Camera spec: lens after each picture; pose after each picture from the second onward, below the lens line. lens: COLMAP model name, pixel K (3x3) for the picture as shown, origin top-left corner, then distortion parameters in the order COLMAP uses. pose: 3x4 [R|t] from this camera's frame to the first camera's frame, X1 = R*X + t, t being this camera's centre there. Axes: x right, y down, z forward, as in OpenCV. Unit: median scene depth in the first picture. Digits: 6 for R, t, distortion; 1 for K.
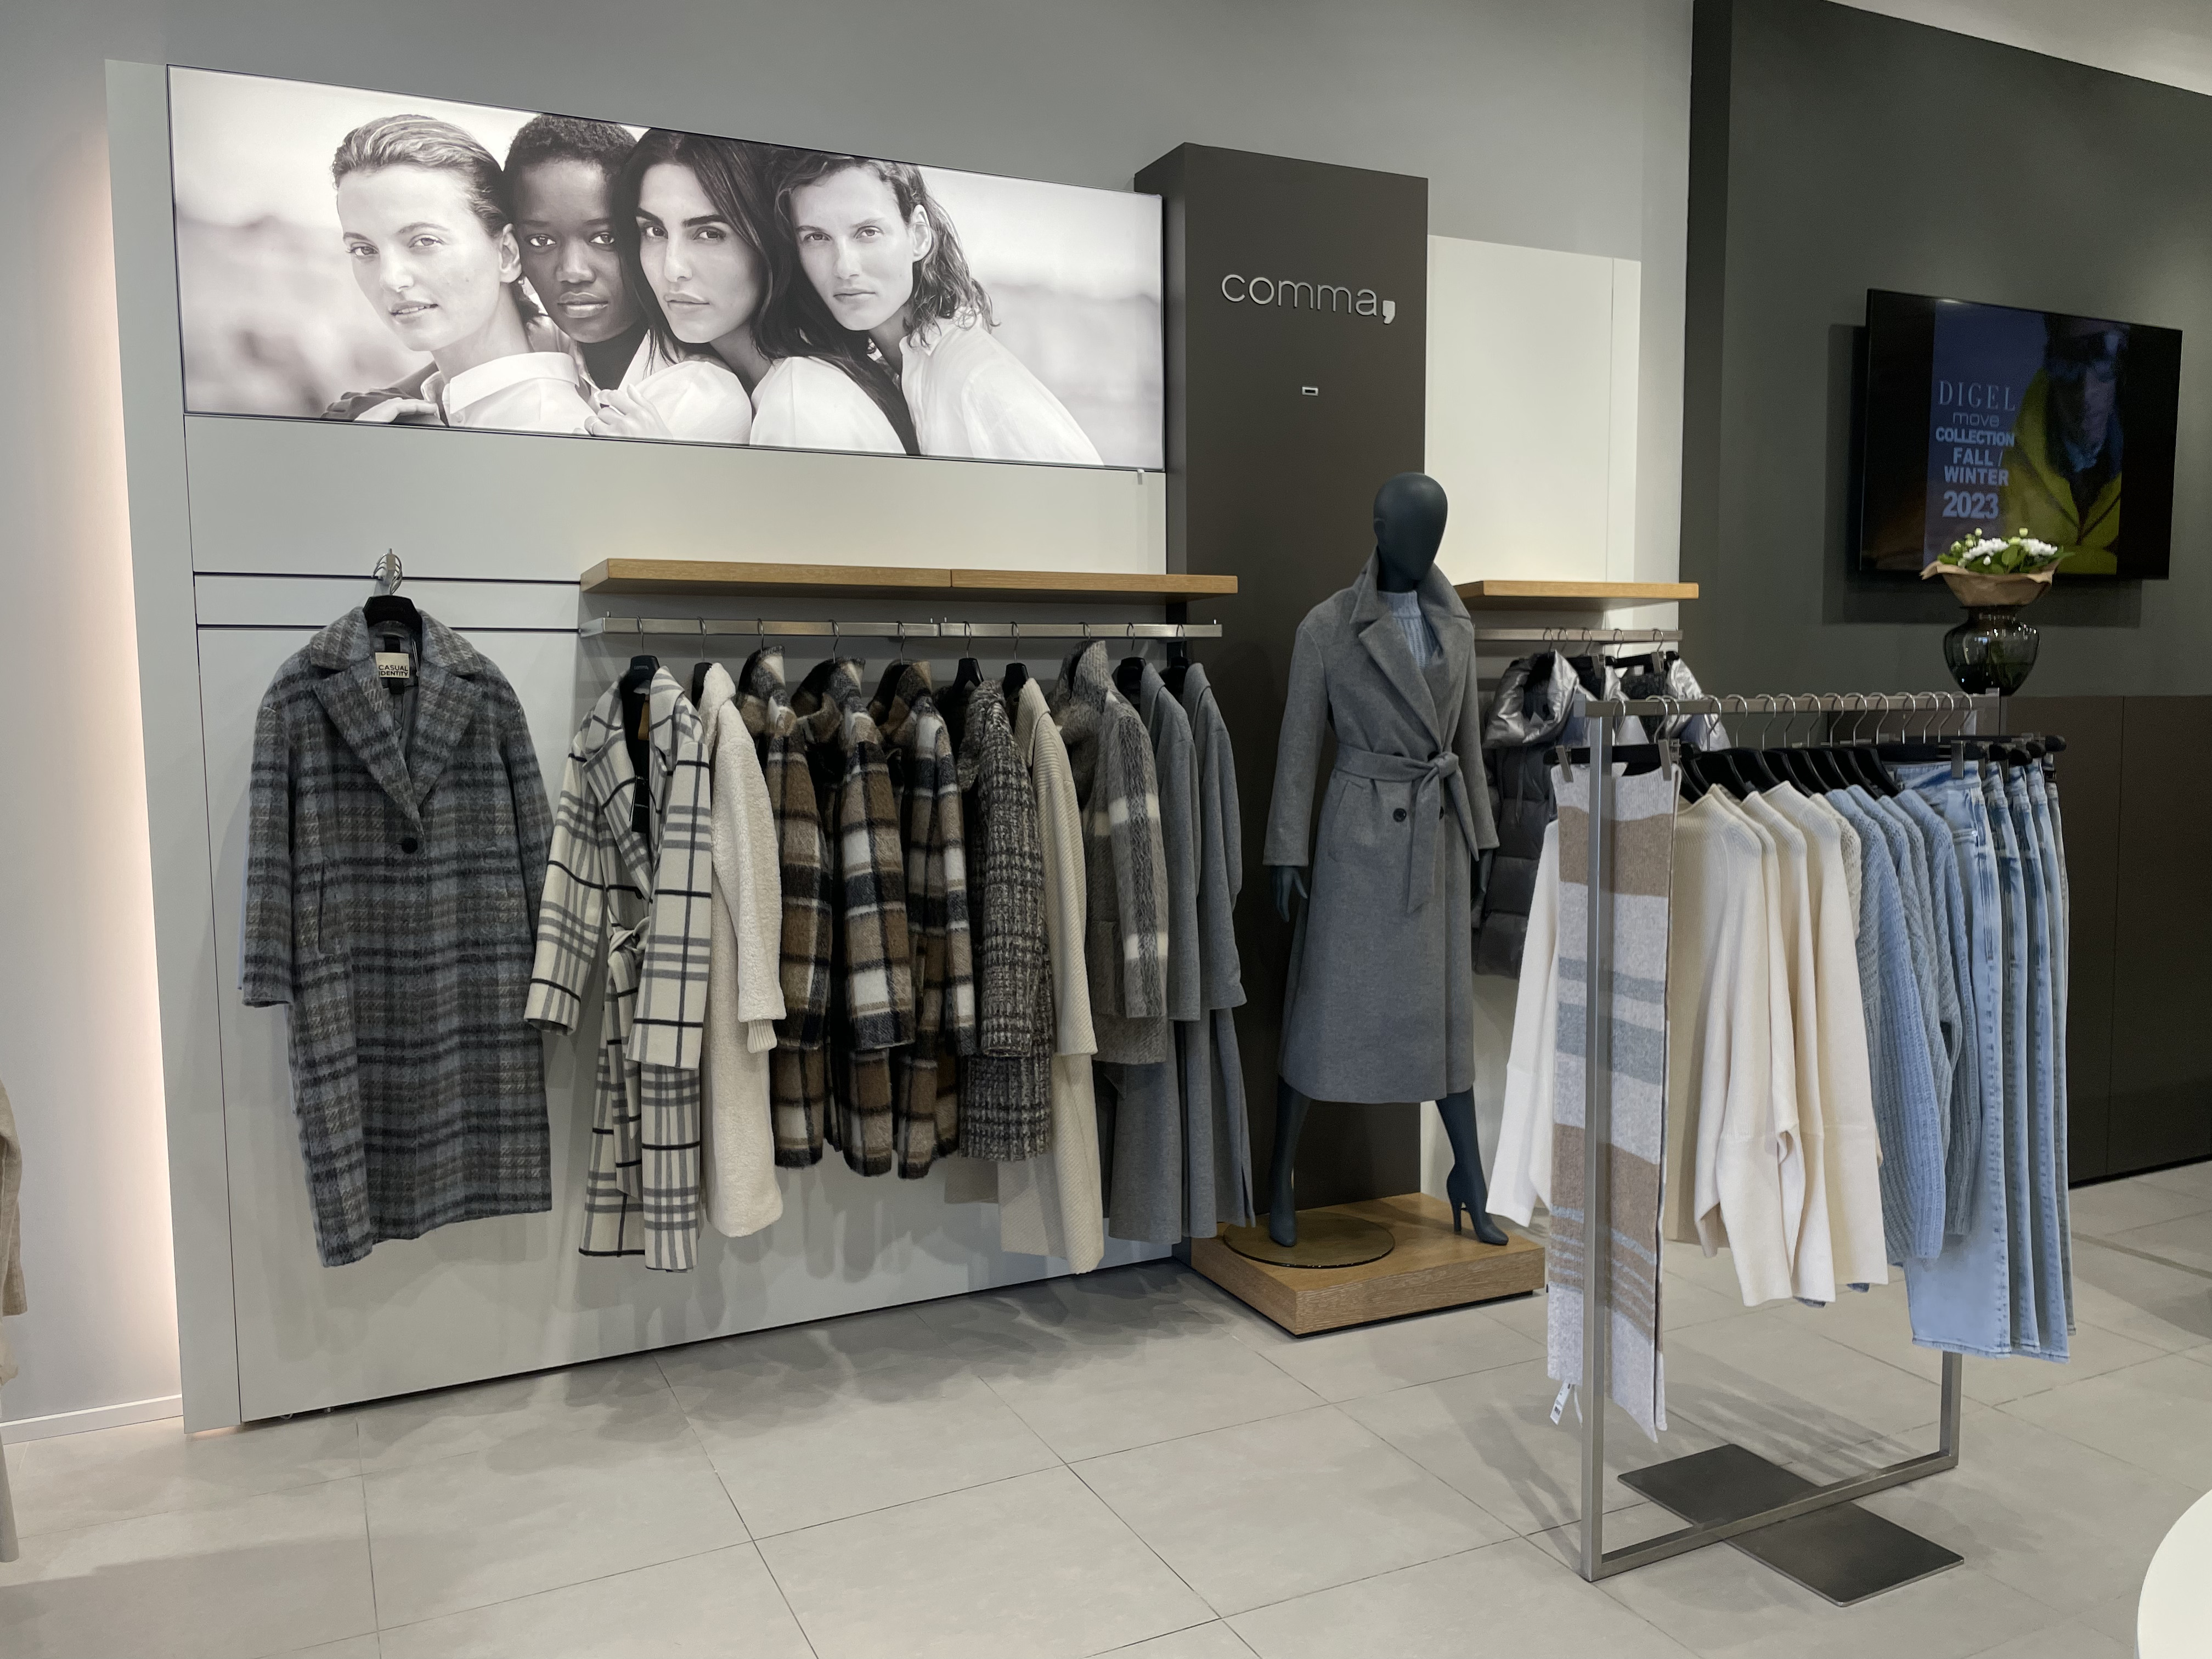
lens RADIAL K [[1682.1, 0, 1102.7], [0, 1682.1, 815.5], [0, 0, 1]] dist [0.096382, -0.128799]
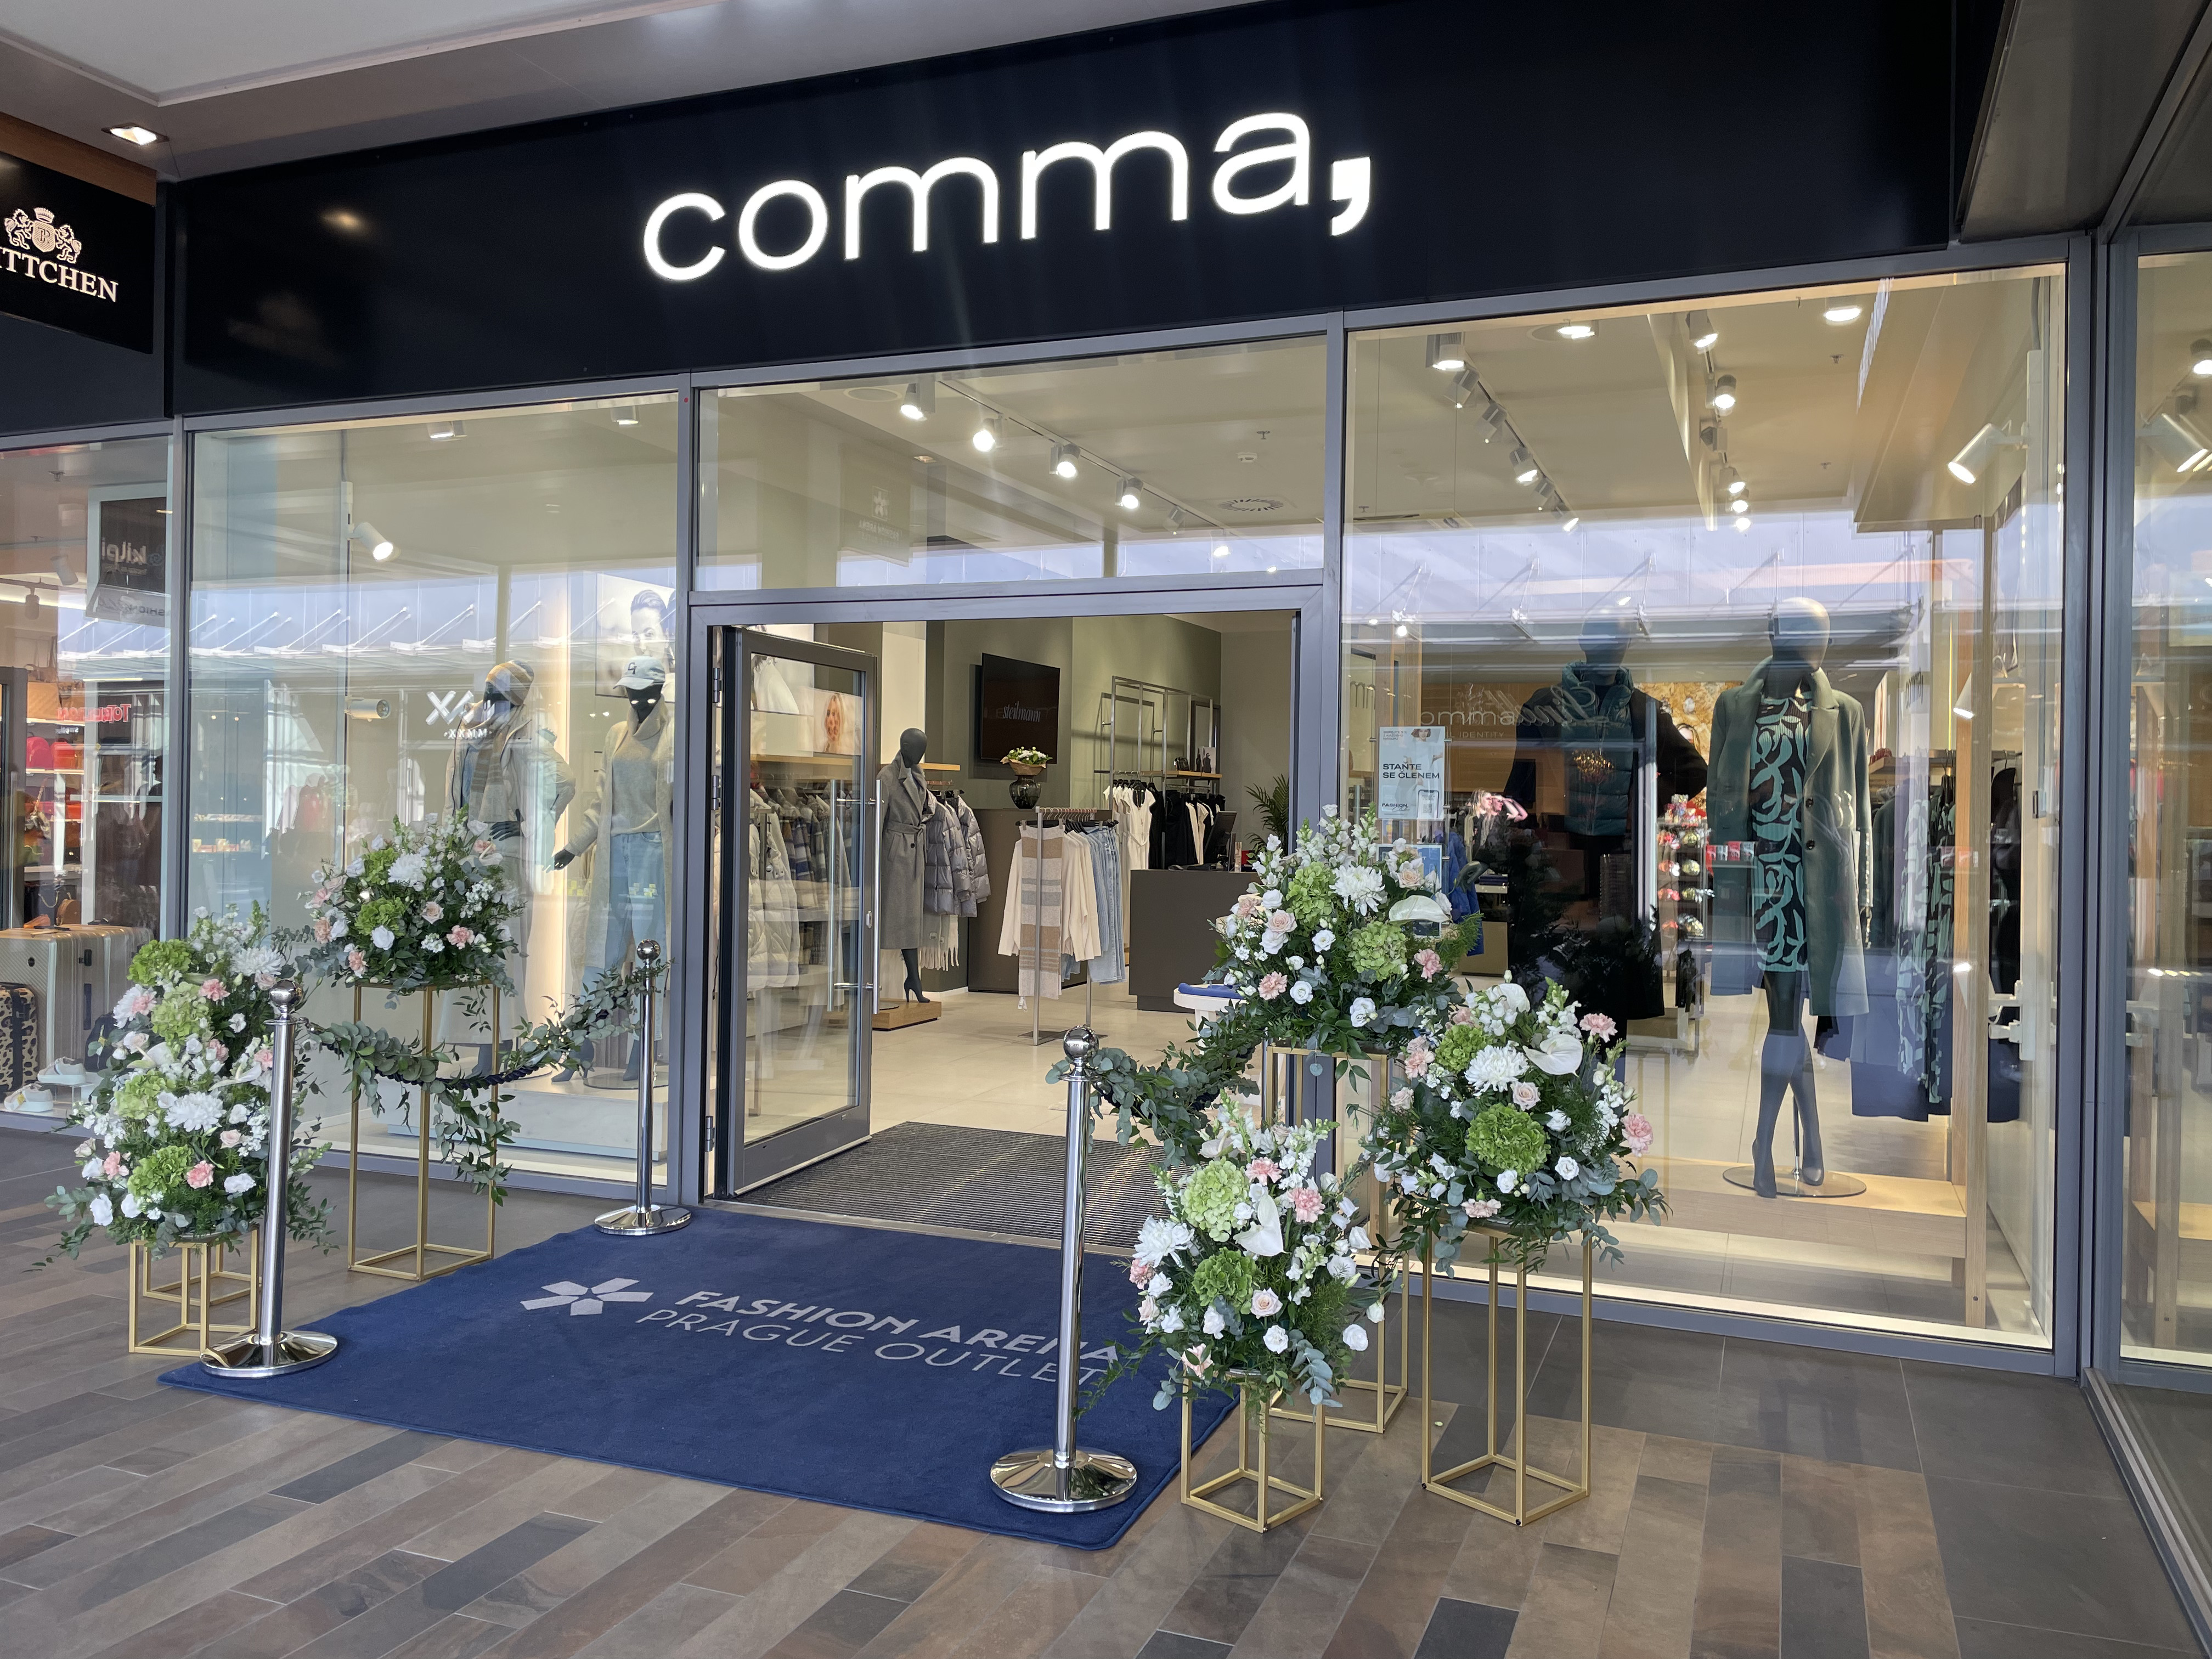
lens RADIAL K [[1682.1, 0, 1102.7], [0, 1682.1, 815.5], [0, 0, 1]] dist [0.096382, -0.128799]
pose [[0.734850, 0.013778, 0.678090, -1.714064], [0.026489, 0.998448, -0.048994, 0.108187], [-0.677712, 0.053965, 0.733345, -1.481618]]
